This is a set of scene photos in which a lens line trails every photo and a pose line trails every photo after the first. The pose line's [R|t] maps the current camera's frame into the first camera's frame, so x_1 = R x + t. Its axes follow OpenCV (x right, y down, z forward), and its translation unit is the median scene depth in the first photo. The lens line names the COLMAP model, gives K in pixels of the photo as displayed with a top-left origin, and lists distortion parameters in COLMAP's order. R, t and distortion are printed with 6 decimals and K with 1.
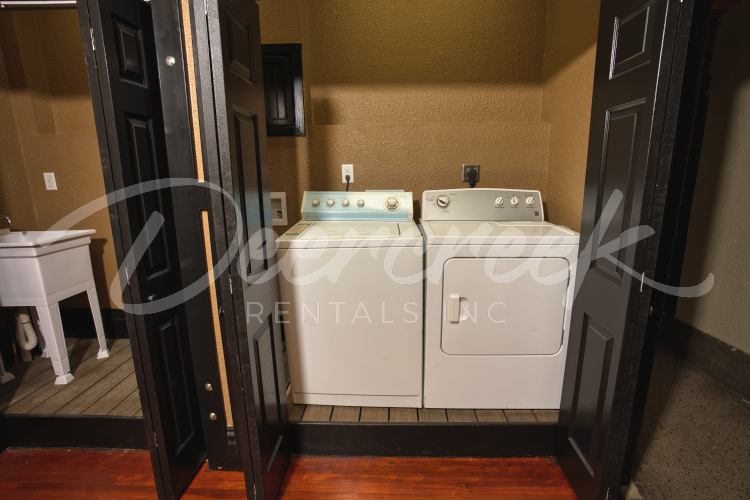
lens RADIAL K [[366.8, 0, 375.0], [0, 366.8, 250.0], [0, 0, 1]] dist [-0.062282, 0.029134]
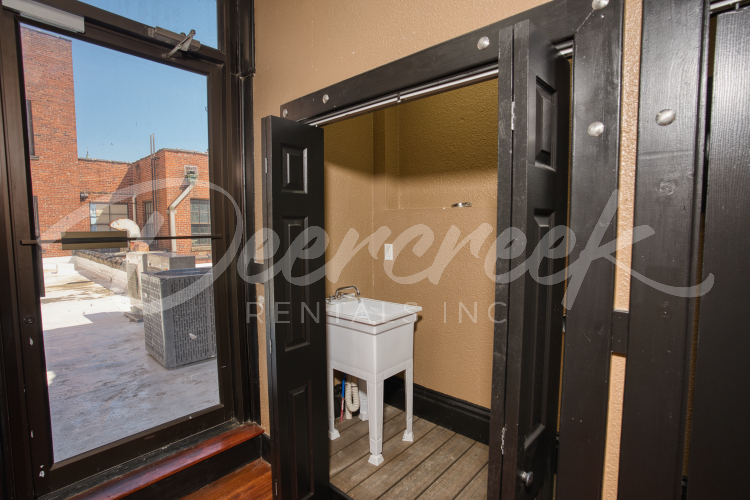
lens RADIAL K [[366.8, 0, 375.0], [0, 366.8, 250.0], [0, 0, 1]] dist [-0.062282, 0.029134]
pose [[0.761604, 0.058614, -0.645386, -0.281045], [-0.142920, 0.986572, -0.079056, -0.122830], [0.632086, 0.152448, 0.759754, 0.166684]]
